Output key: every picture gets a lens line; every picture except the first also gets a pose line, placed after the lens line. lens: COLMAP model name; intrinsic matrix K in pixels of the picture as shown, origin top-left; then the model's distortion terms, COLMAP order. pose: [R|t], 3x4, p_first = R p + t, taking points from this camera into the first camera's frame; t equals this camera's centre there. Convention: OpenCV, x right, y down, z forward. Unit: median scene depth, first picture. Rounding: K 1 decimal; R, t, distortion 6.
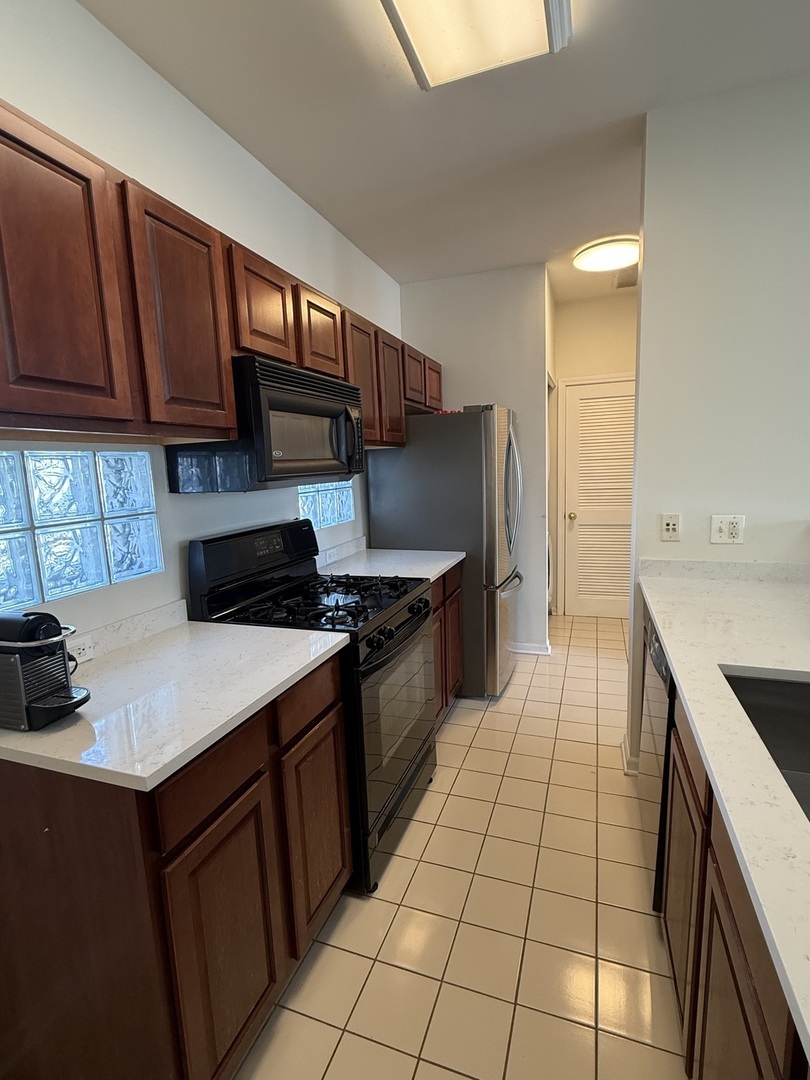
lens RADIAL K [[533.8, 0, 399.5], [0, 533.8, 545.3], [0, 0, 1]] dist [0.000063, -0.002998]
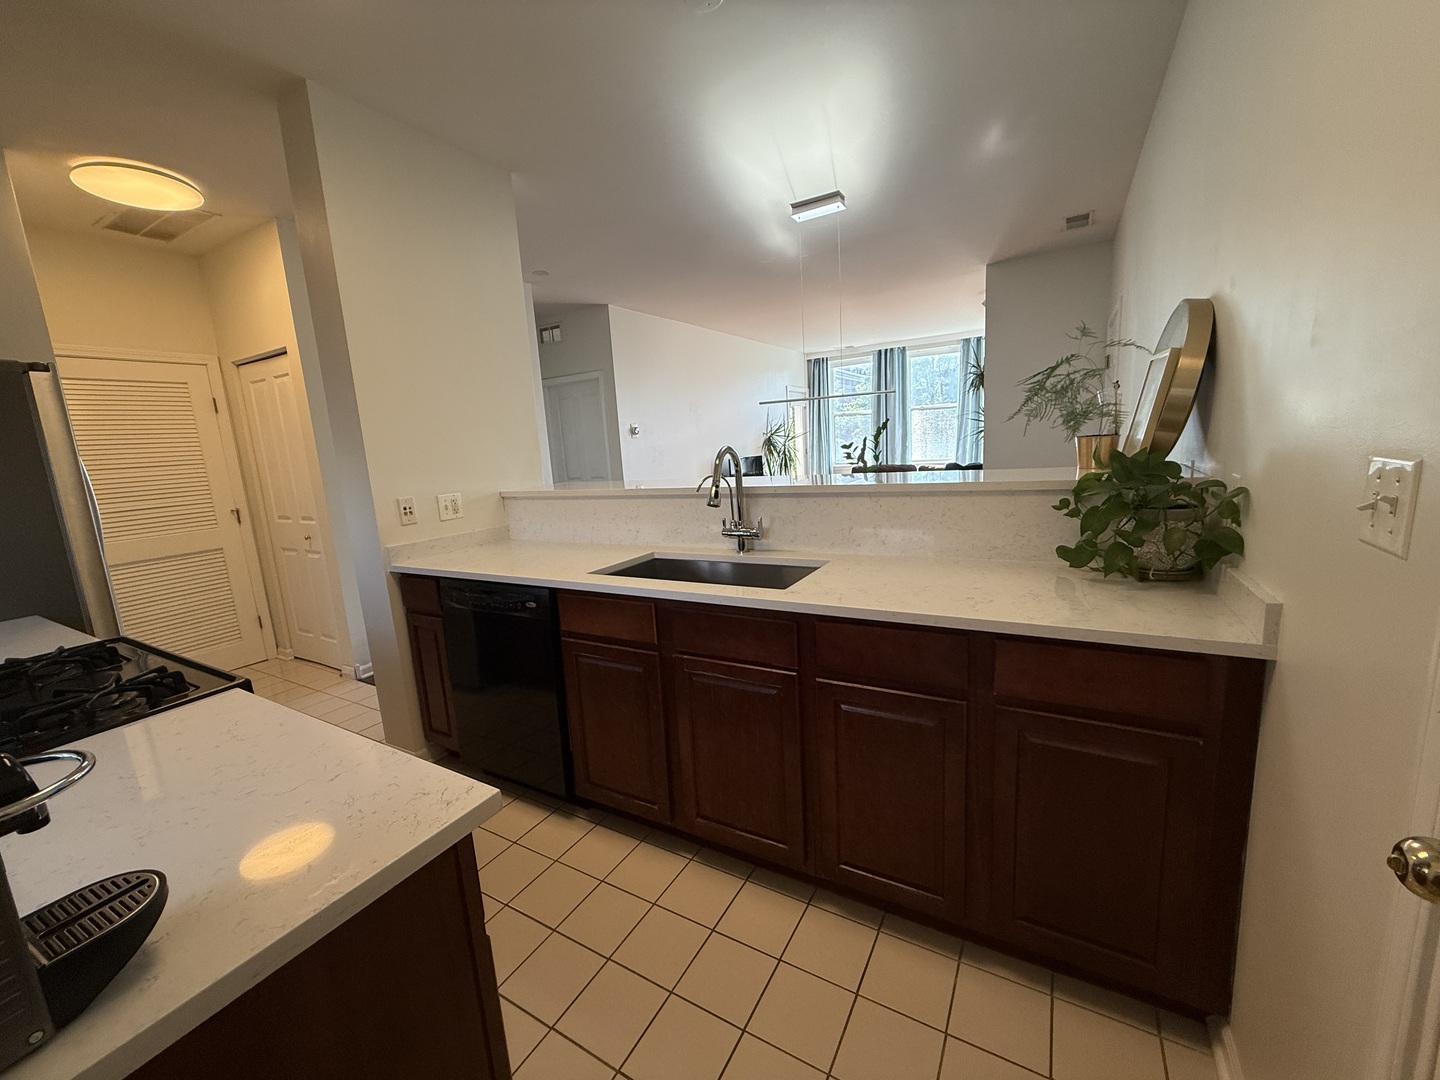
lens RADIAL K [[579.9, 0, 720.0], [0, 579.9, 539.8], [0, 0, 1]] dist [0.008010, -0.002780]
pose [[0.178333, -0.142341, 0.973620, -0.486095], [0.203800, 0.973368, 0.104975, 0.025724], [-0.962633, 0.179703, 0.202593, 0.212768]]
